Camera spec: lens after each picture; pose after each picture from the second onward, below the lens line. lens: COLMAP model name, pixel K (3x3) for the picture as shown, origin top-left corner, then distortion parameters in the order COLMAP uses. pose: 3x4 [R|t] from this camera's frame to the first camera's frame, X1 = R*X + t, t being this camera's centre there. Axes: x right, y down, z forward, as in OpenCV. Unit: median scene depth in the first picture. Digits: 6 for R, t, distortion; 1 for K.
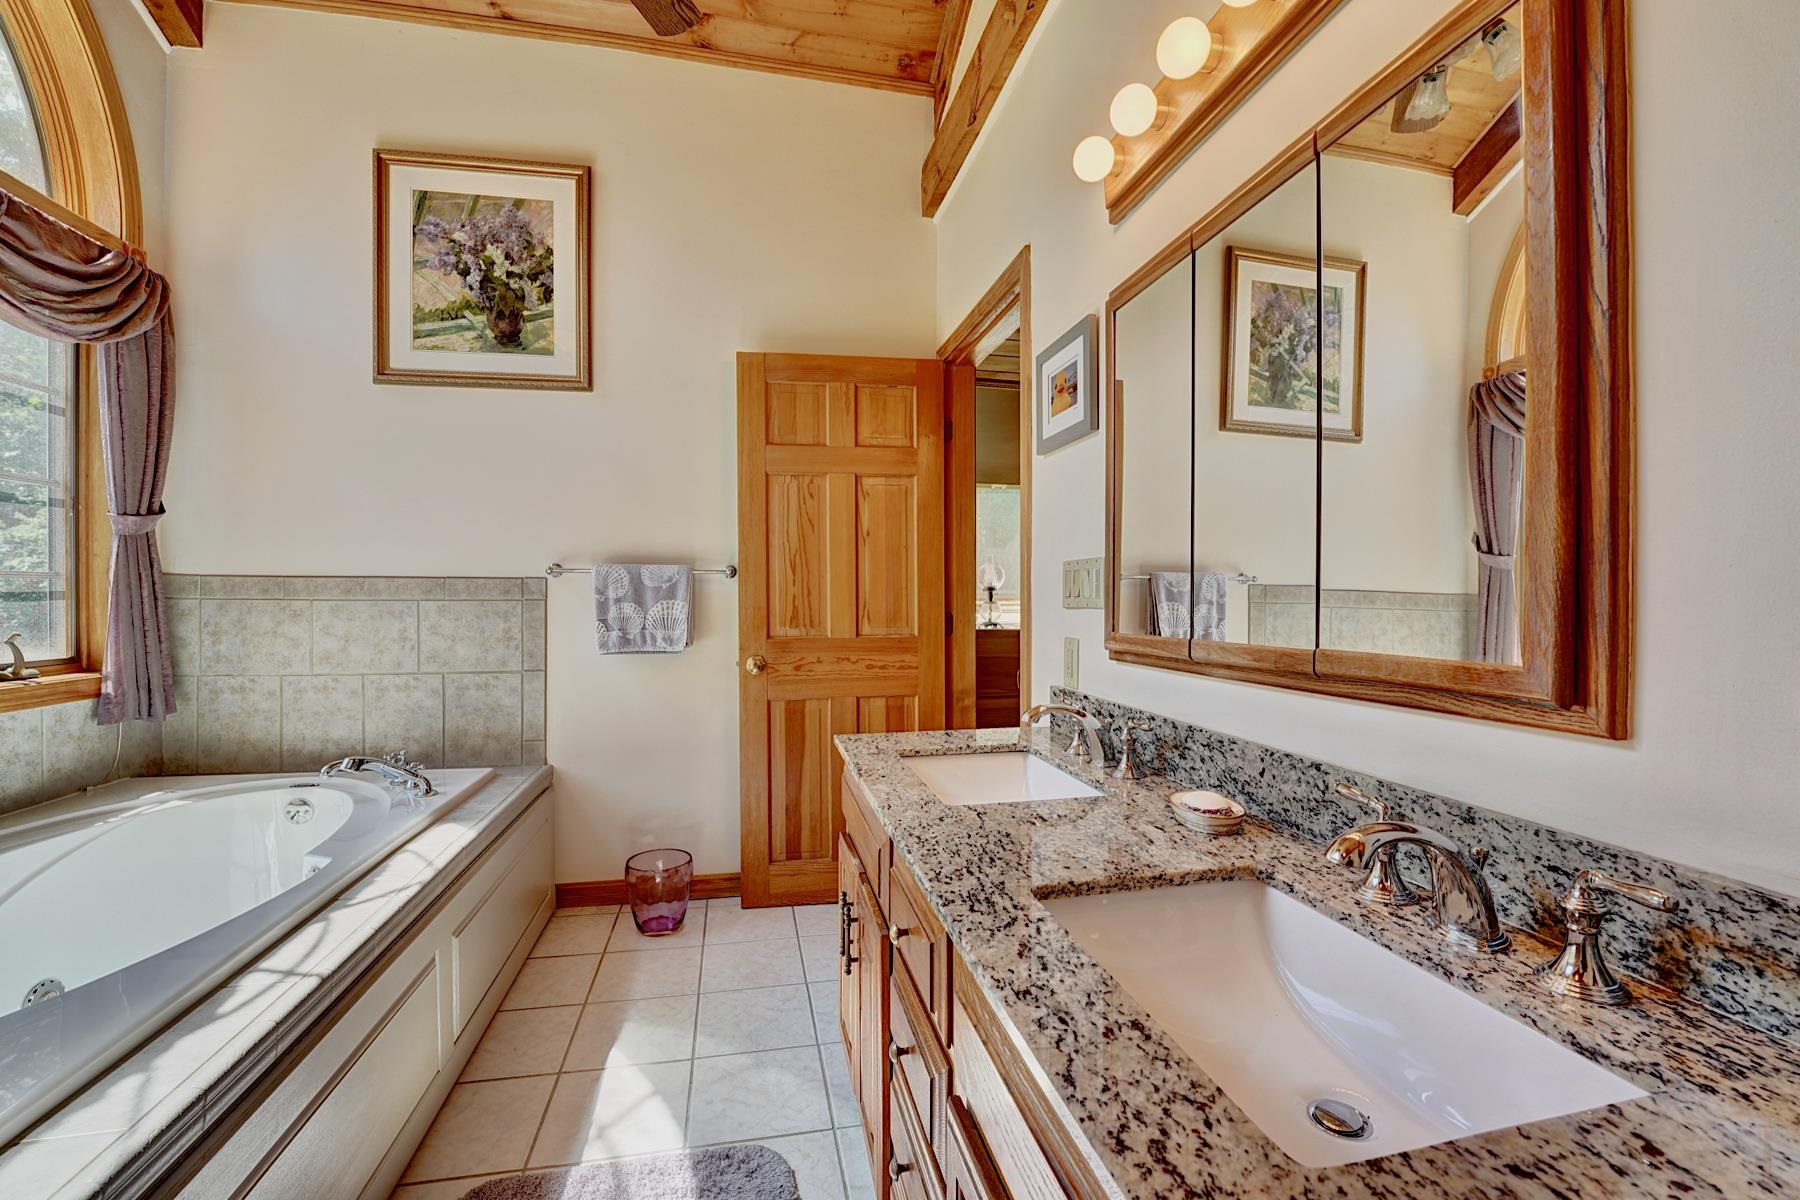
lens RADIAL K [[728.5, 0, 896.6], [0, 728.5, 608.7], [0, 0, 1]] dist [-0.026466, 0.000357]
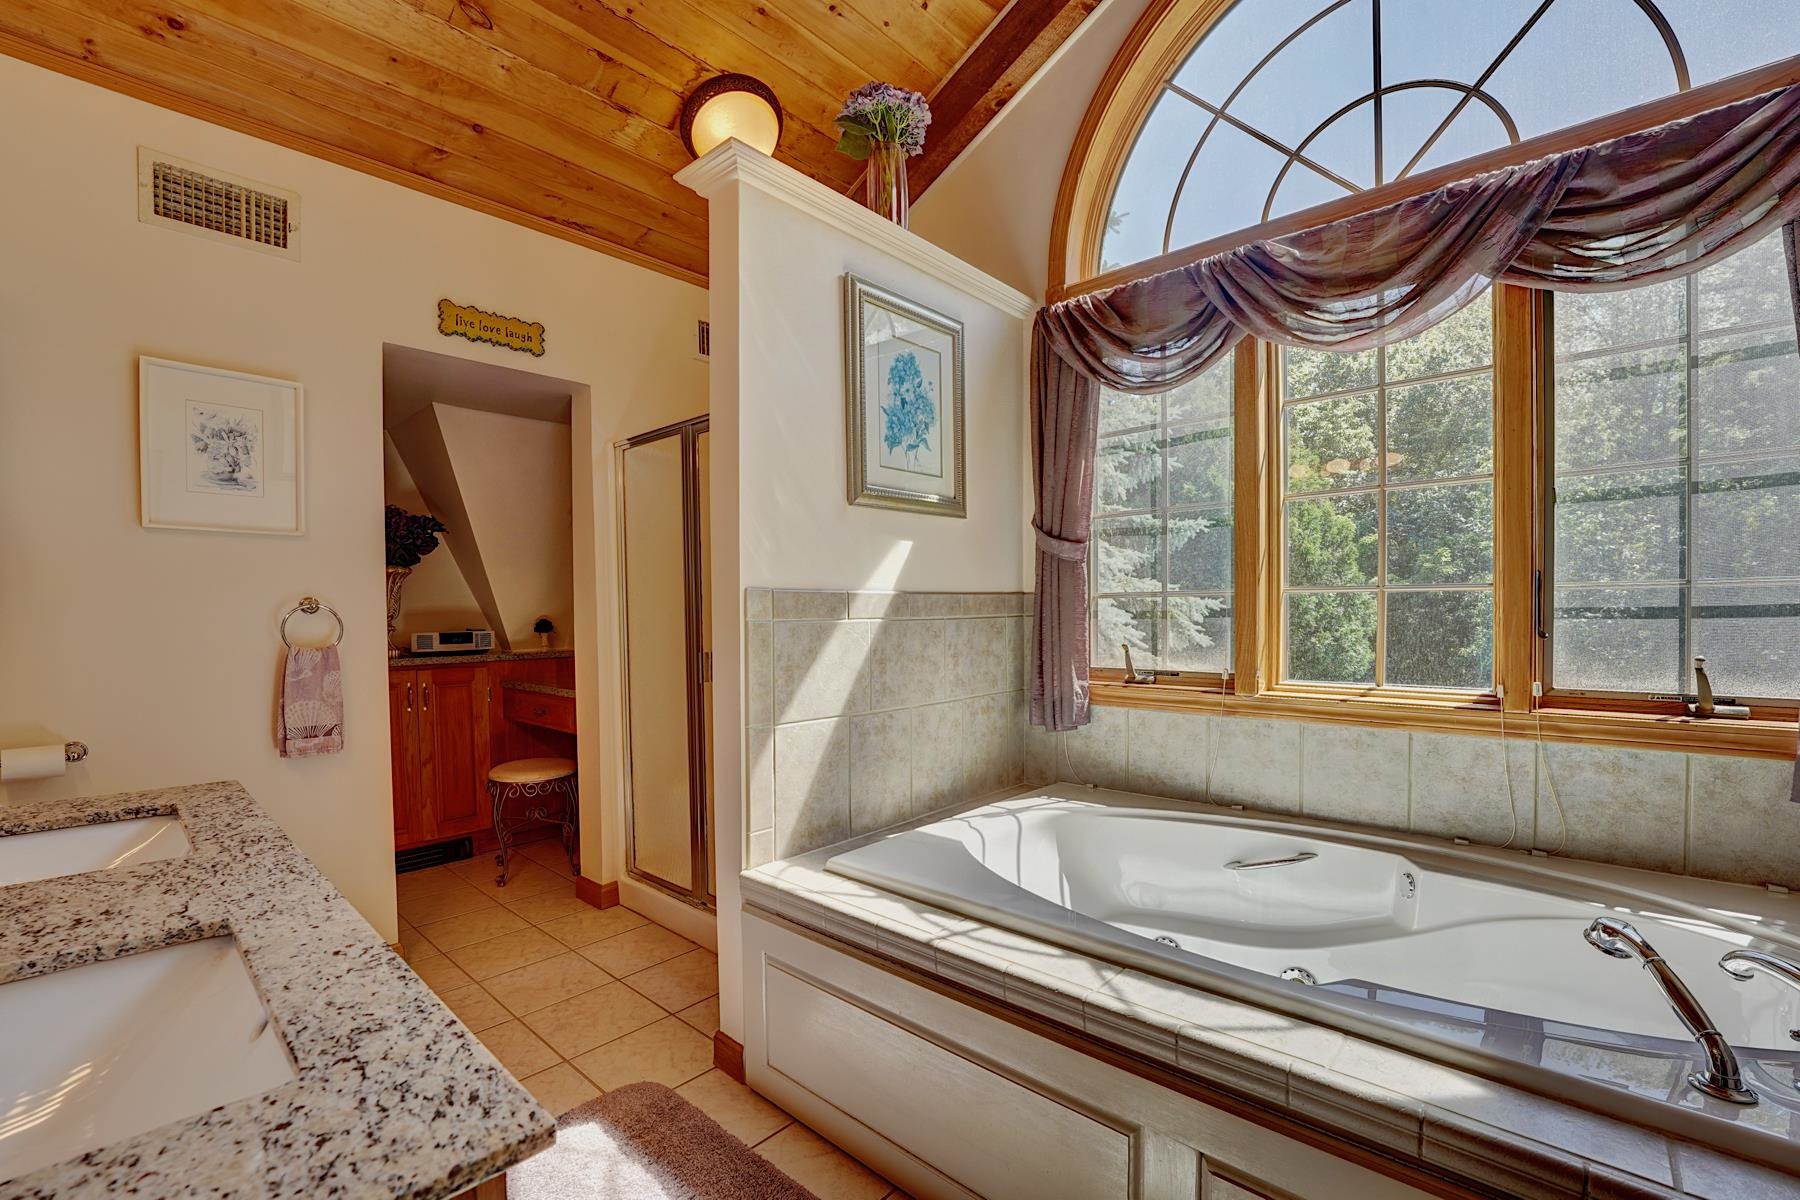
lens RADIAL K [[756.9, 0, 902.6], [0, 756.9, 623.2], [0, 0, 1]] dist [0.000227, 0.000293]
pose [[-0.809281, 0.012980, -0.587278, -0.036135], [0.001850, 0.999807, 0.019548, -0.038075], [0.587419, 0.014734, -0.809149, 1.987349]]
